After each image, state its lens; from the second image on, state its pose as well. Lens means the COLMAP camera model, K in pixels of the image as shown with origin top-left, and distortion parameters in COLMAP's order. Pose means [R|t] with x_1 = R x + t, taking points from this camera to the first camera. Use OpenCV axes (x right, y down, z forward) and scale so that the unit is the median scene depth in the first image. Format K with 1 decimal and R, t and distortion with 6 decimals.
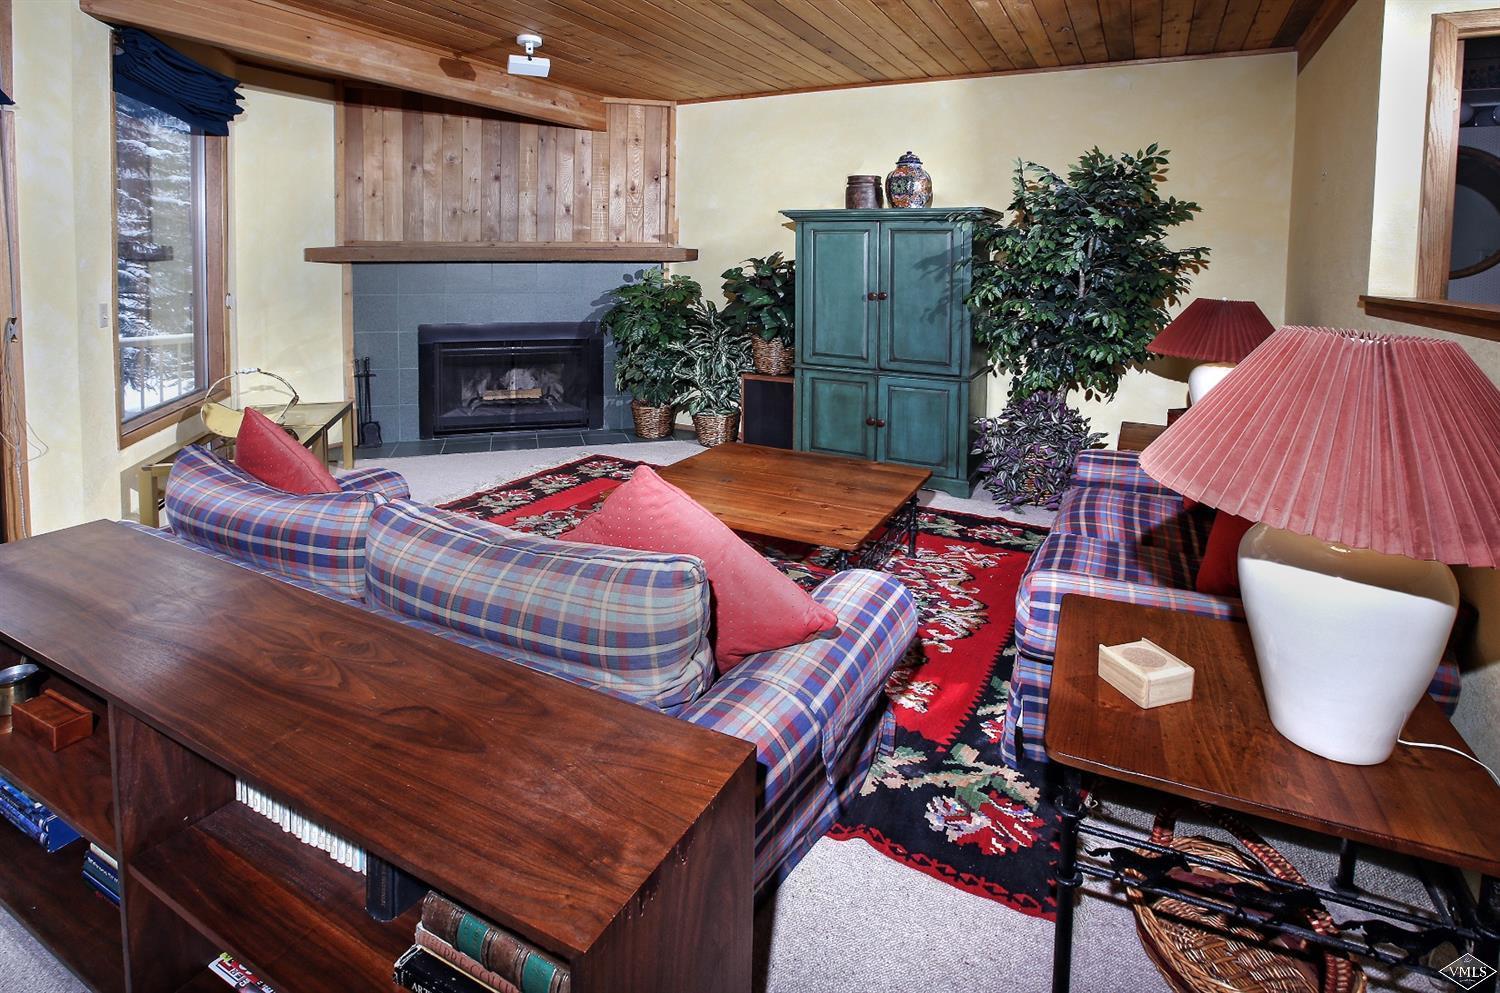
lens RADIAL K [[769.7, 0, 746.2], [0, 769.7, 292.9], [0, 0, 1]] dist [-0.040237, 0.021864]
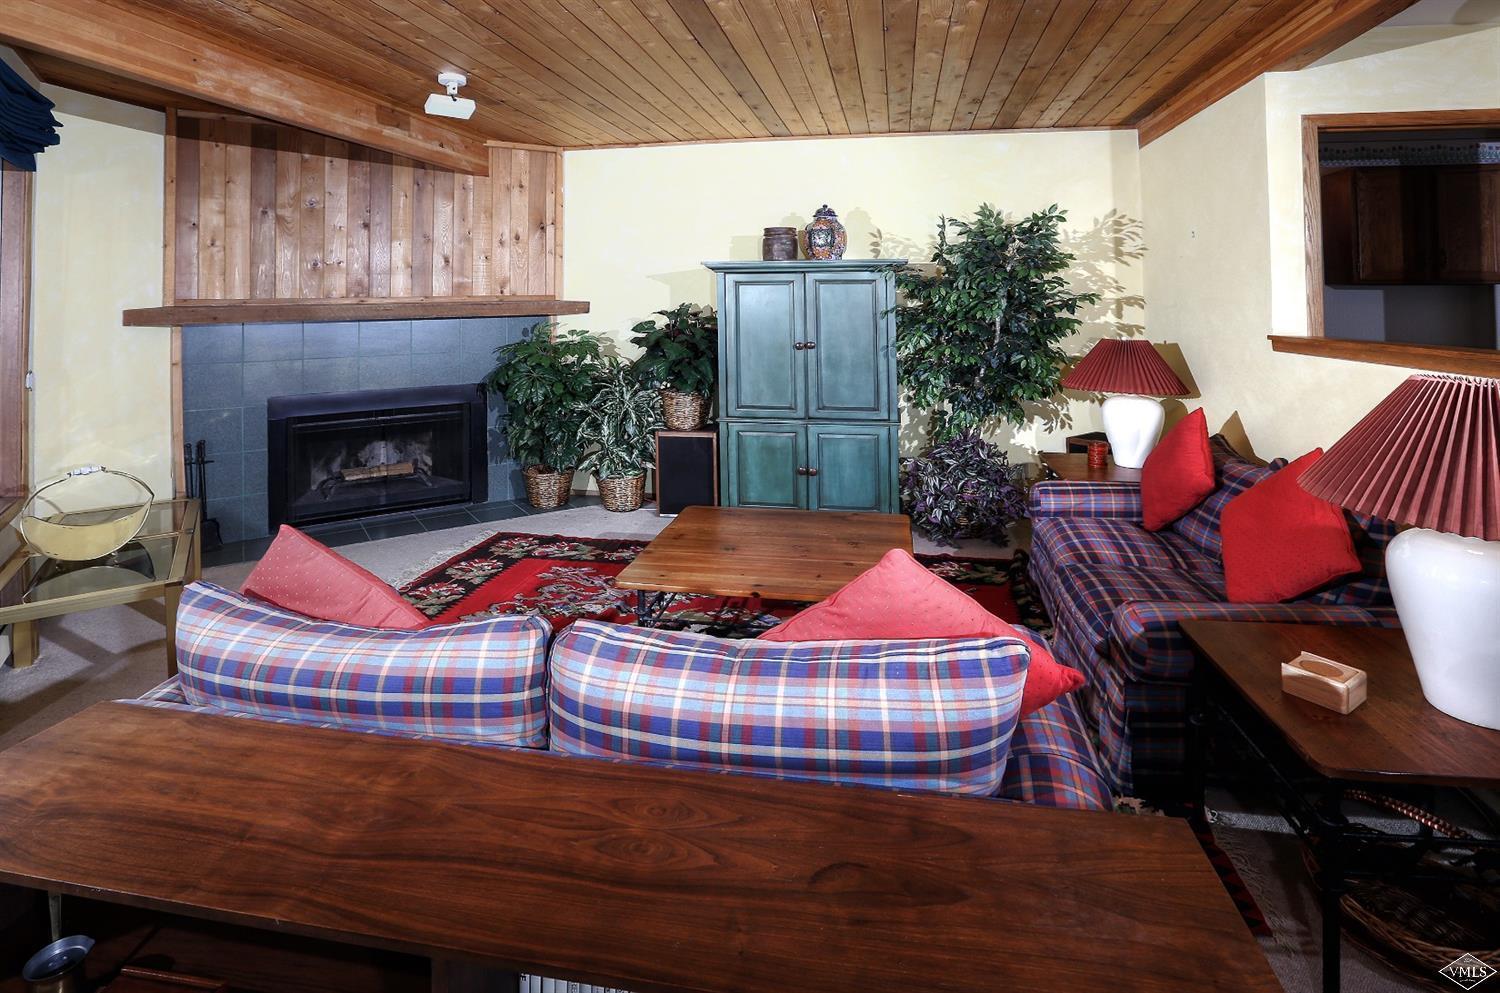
lens RADIAL K [[772.7, 0, 747.8], [0, 772.7, 279.8], [0, 0, 1]] dist [-0.046281, 0.018163]
pose [[0.955931, -0.011313, 0.293373, -0.183165], [0.032431, 0.997211, -0.067220, -0.015546], [-0.291794, 0.073772, 0.953632, 0.036930]]
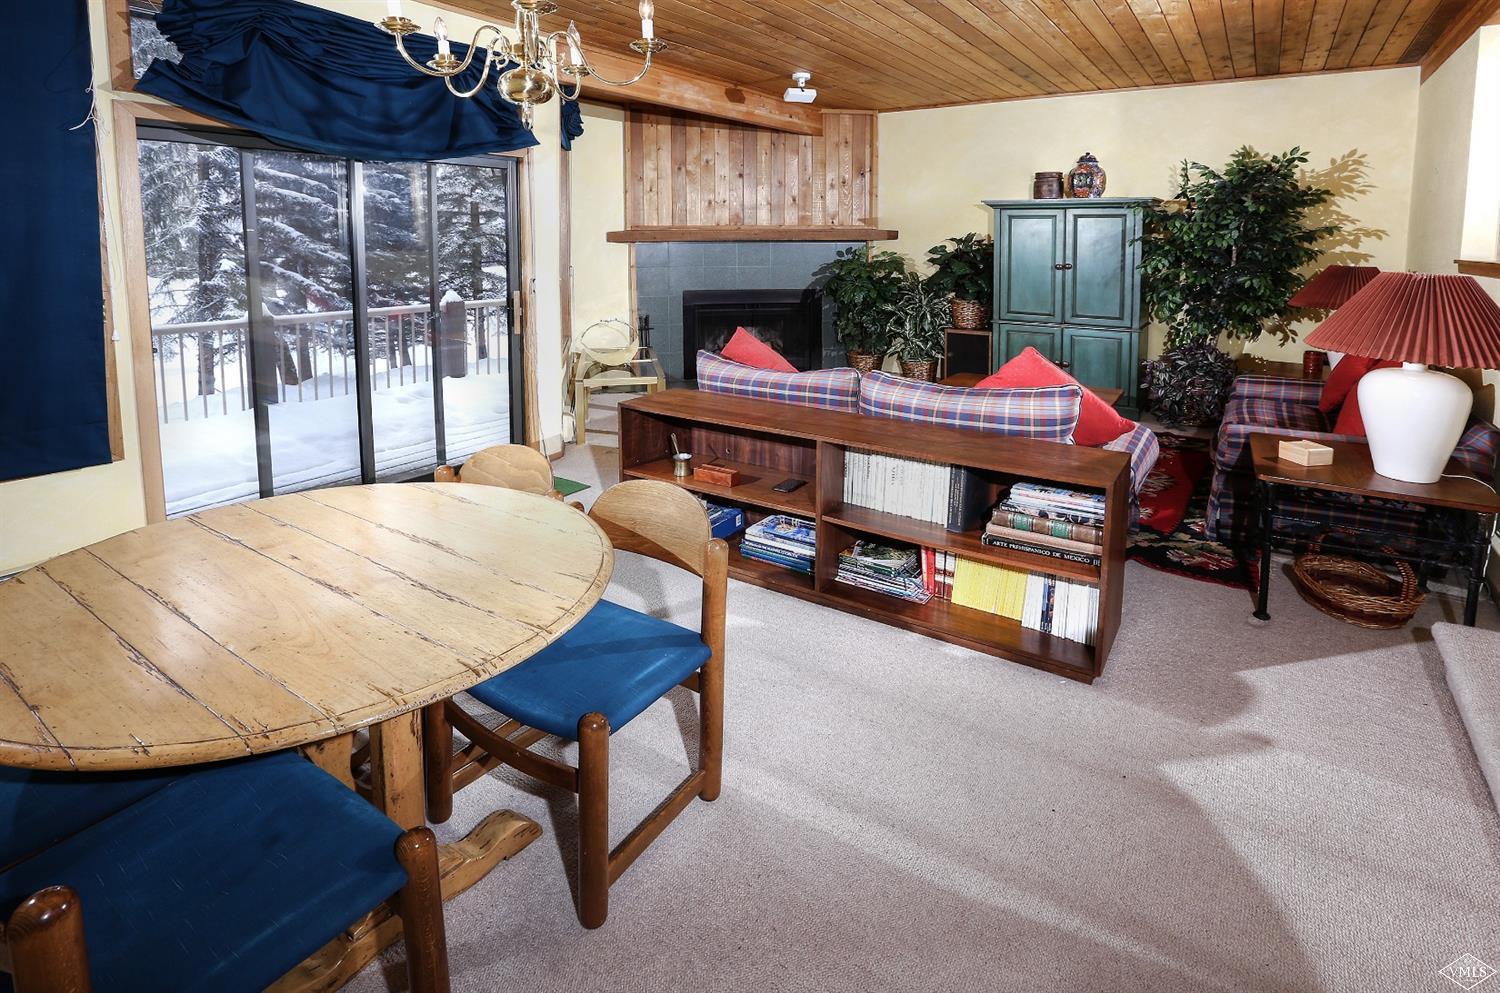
lens RADIAL K [[769.7, 0, 746.2], [0, 769.7, 292.9], [0, 0, 1]] dist [-0.040237, 0.021864]
pose [[0.993443, -0.000760, -0.114322, -0.191510], [0.004017, 0.999592, 0.028265, 0.009636], [0.114254, -0.028539, 0.993042, -0.305047]]
